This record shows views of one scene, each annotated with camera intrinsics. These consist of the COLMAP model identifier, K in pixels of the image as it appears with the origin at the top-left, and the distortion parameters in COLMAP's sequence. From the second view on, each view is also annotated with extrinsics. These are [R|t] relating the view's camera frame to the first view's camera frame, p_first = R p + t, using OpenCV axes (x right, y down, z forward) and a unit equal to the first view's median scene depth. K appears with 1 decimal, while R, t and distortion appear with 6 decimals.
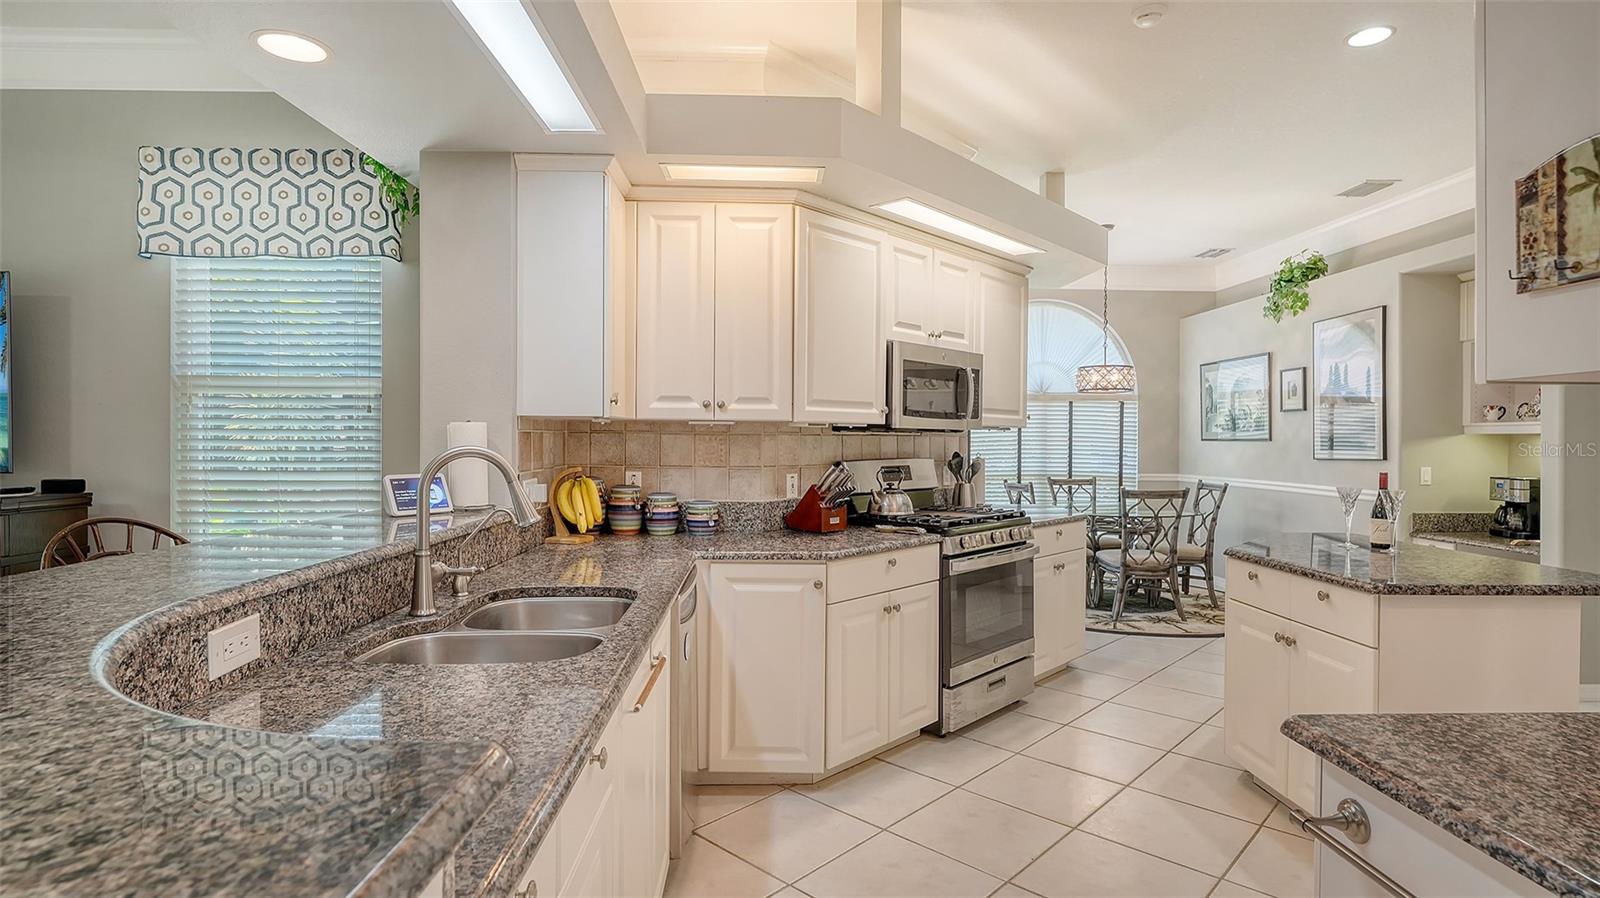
lens RADIAL K [[802.8, 0, 800.0], [0, 802.8, 449.0], [0, 0, 1]] dist [-0.003862, -0.001551]
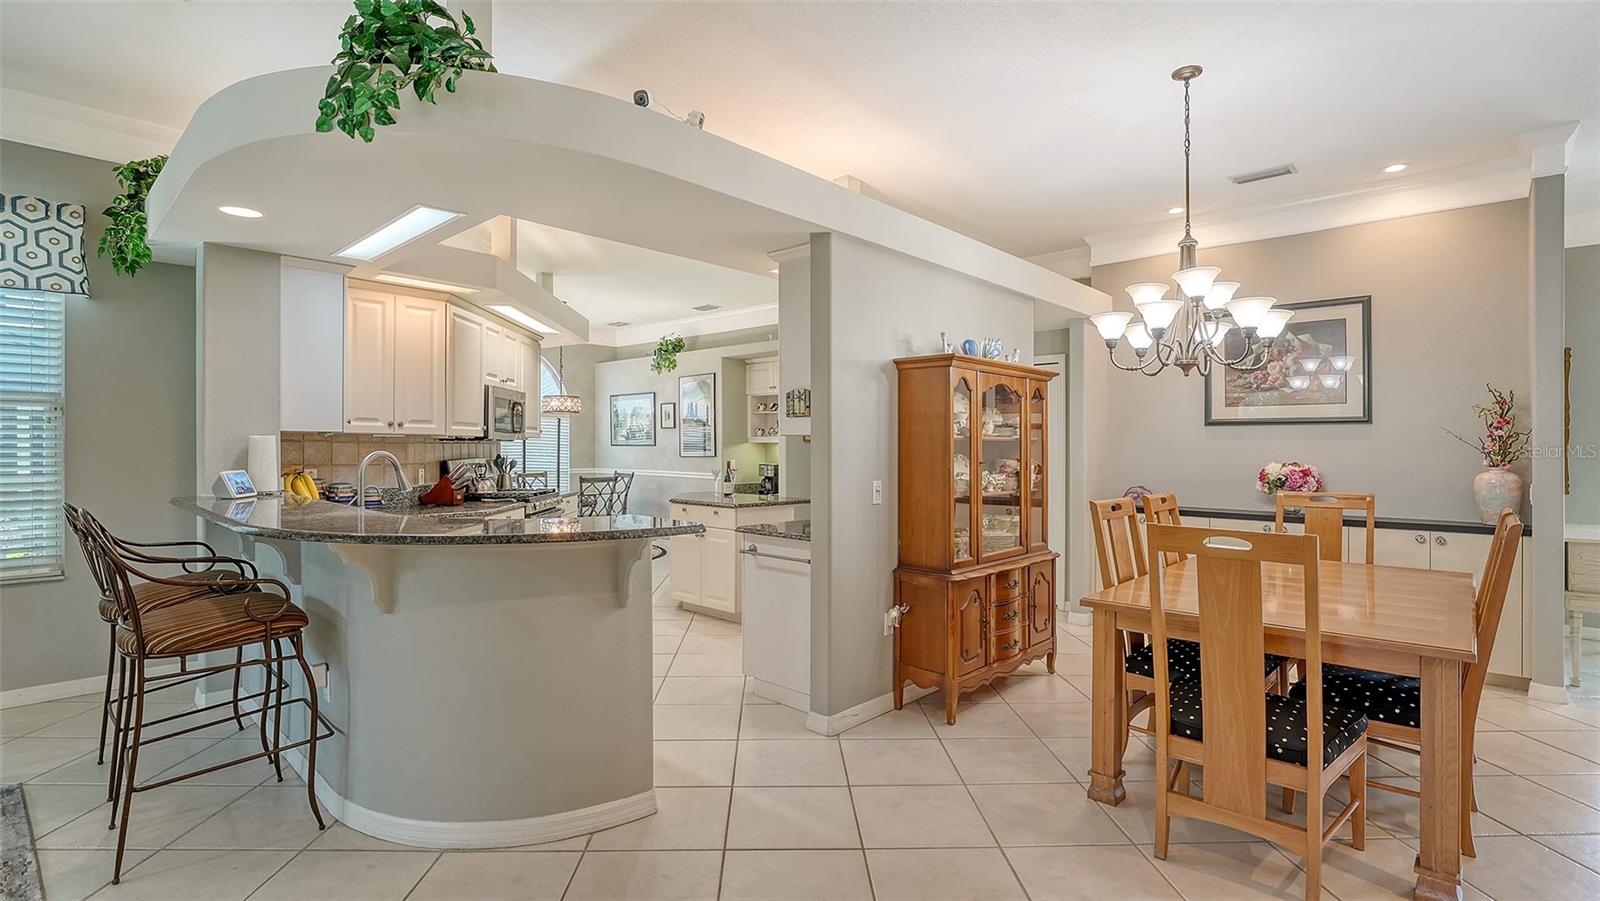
lens RADIAL K [[743.8, 0, 800.0], [0, 743.8, 450.5], [0, 0, 1]] dist [-0.000357, 0.000380]
pose [[0.704342, -0.004422, 0.709847, -0.430655], [0.005758, 0.999983, 0.000515, -0.000127], [-0.709838, 0.003724, 0.704356, -0.427601]]
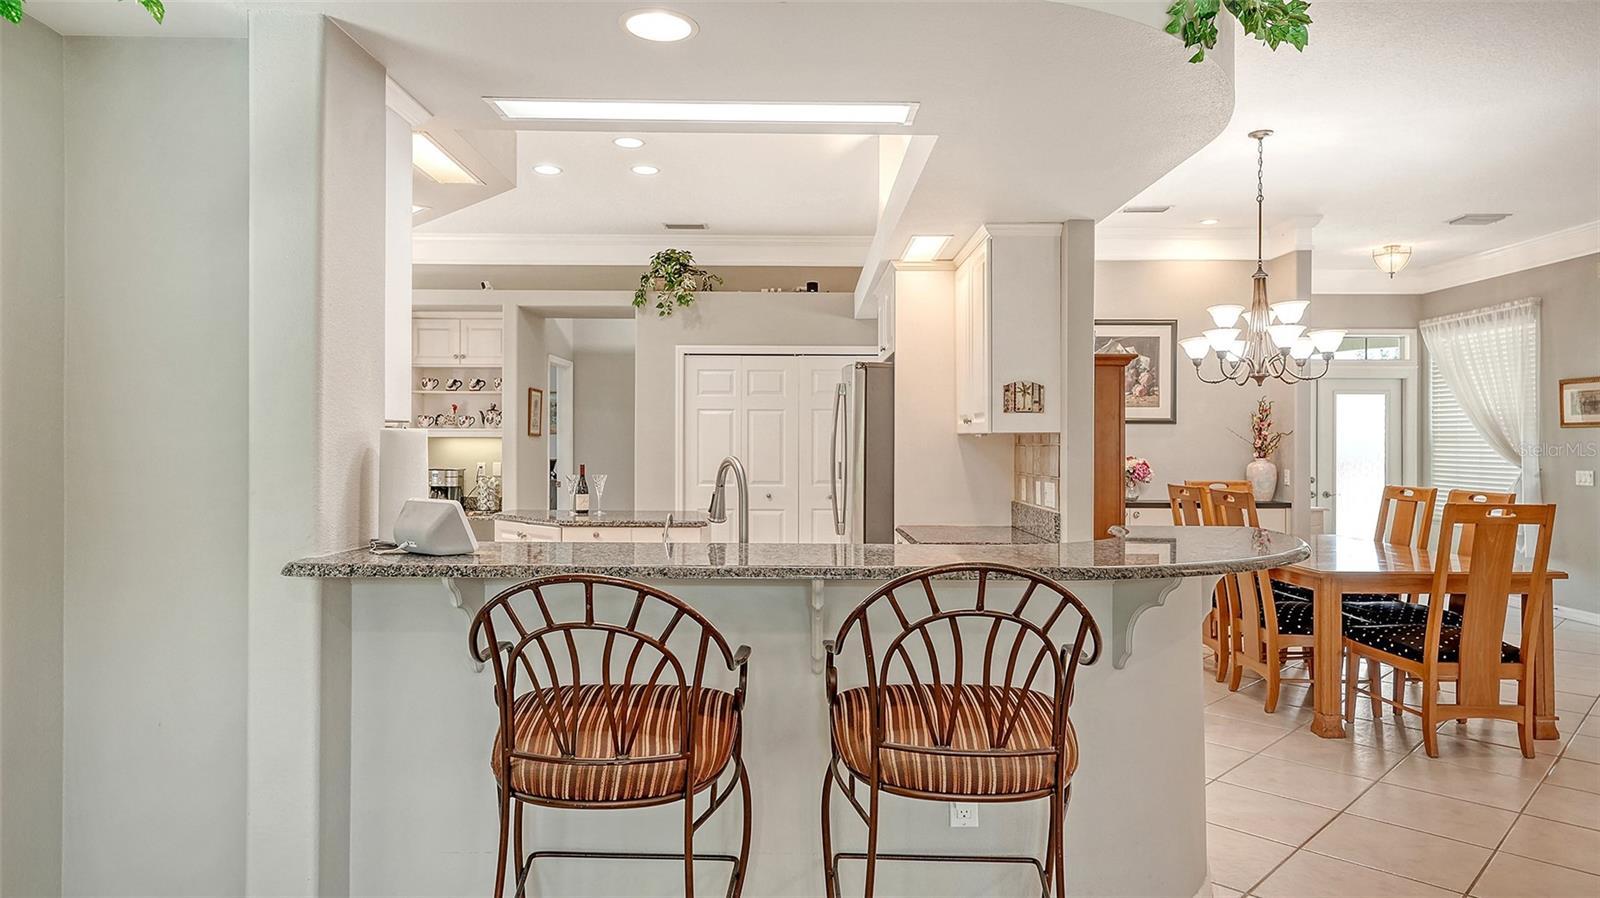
lens RADIAL K [[944.5, 0, 800.0], [0, 944.5, 449.0], [0, 0, 1]] dist [0.005860, 0.000167]
pose [[0.041587, -0.011132, 0.999073, -0.814965], [0.007287, 0.999915, 0.010838, -0.012863], [-0.999108, 0.006830, 0.041664, 0.372075]]
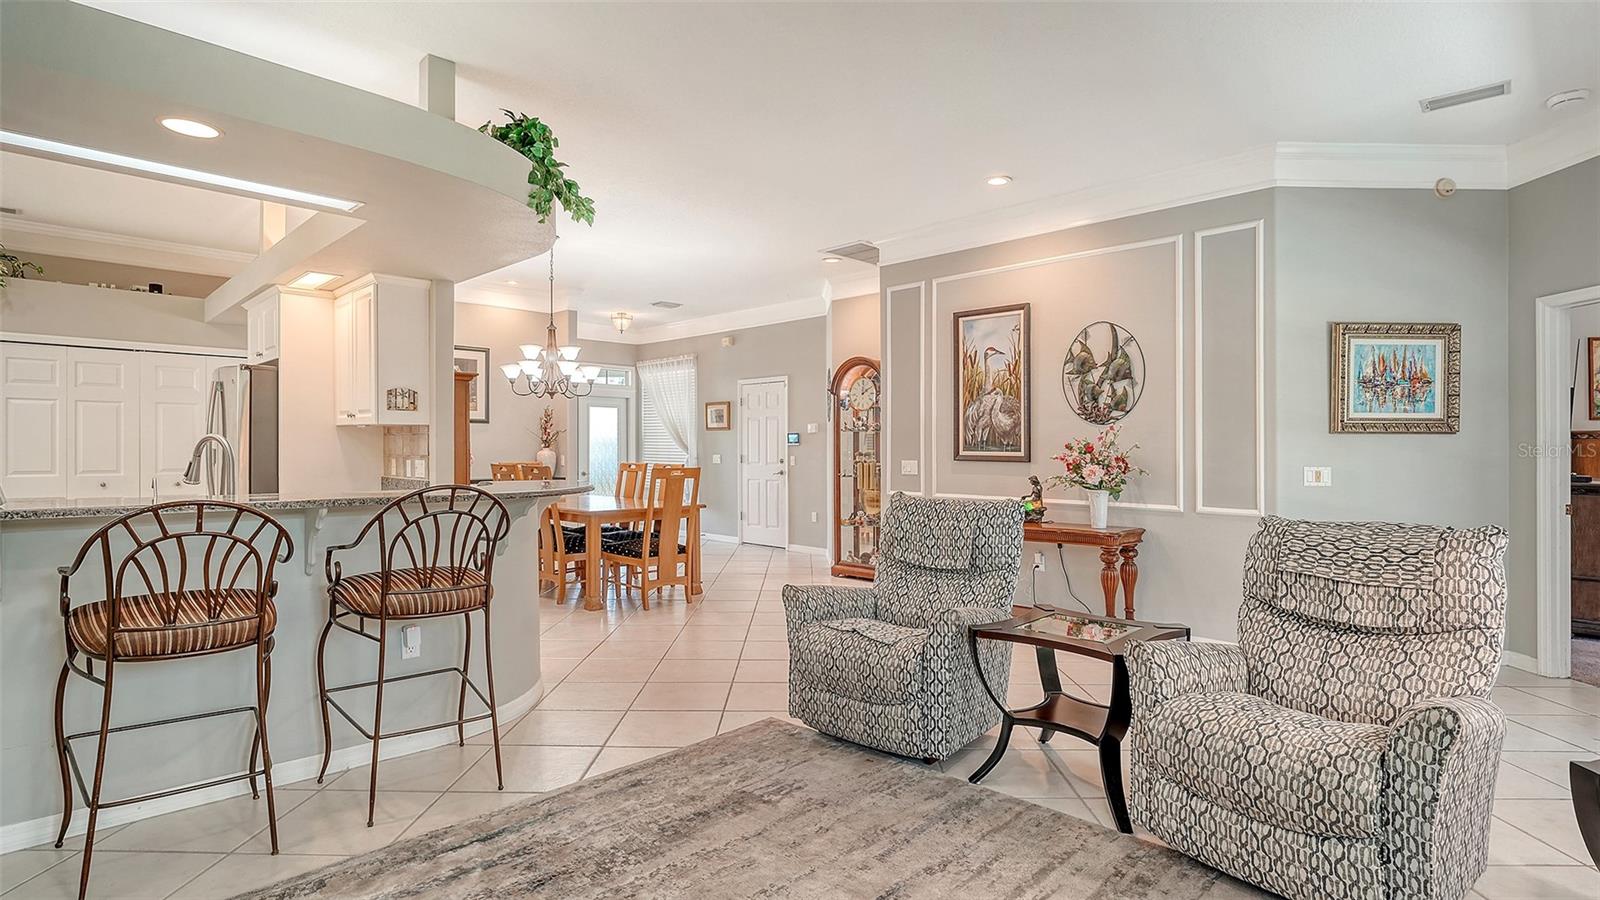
lens RADIAL K [[789.3, 0, 800.0], [0, 789.3, 450.0], [0, 0, 1]] dist [-0.001148, -0.000512]
pose [[-0.678582, -0.011287, 0.734438, -1.072284], [-0.000157, 0.999884, 0.015222, 0.002342], [-0.734525, 0.010214, -0.678505, 0.539125]]
